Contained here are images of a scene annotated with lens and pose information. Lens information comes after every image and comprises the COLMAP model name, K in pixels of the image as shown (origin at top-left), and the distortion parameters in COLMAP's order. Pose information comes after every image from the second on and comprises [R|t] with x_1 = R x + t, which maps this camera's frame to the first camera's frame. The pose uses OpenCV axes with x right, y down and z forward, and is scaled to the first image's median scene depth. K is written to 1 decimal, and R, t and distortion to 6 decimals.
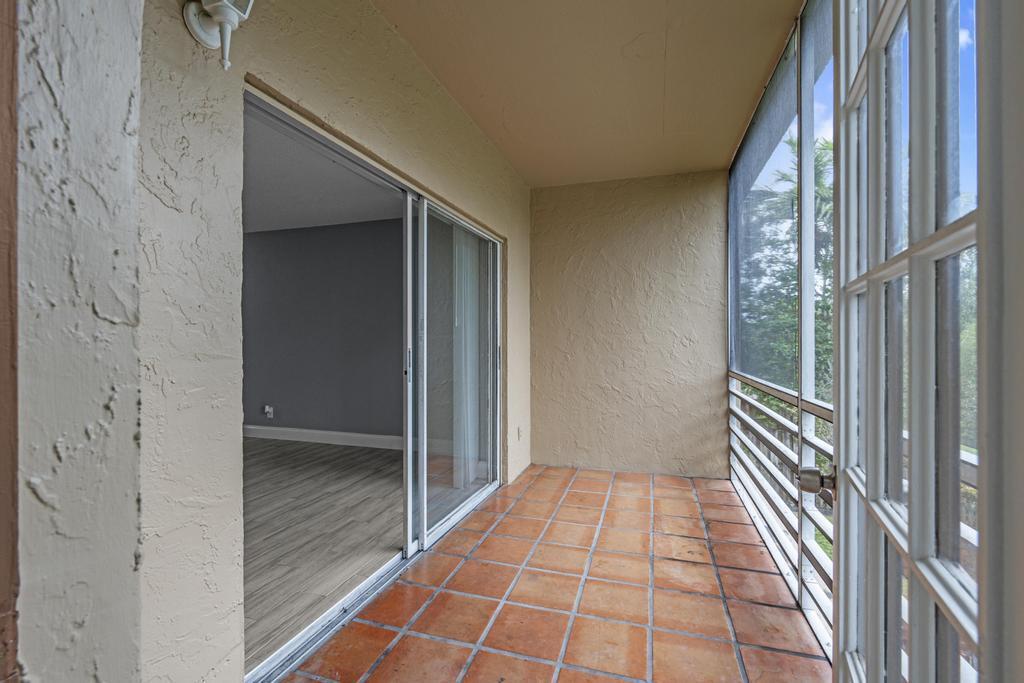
lens RADIAL K [[449.7, 0, 513.8], [0, 449.7, 343.4], [0, 0, 1]] dist [-0.010413, 0.000556]
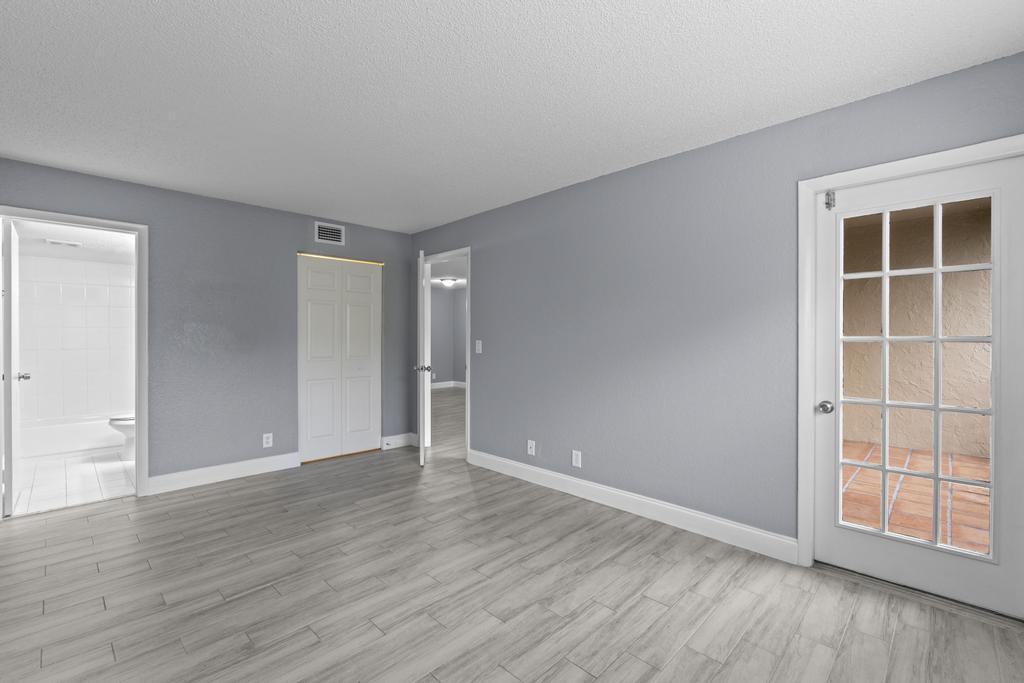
lens RADIAL K [[449.7, 0, 507.4], [0, 449.7, 341.7], [0, 0, 1]] dist [-0.010413, 0.000556]
pose [[0.886975, 0.008186, -0.461744, -0.213381], [-0.008832, 0.999961, 0.000763, -0.009310], [0.461733, 0.003402, 0.887013, -0.661638]]
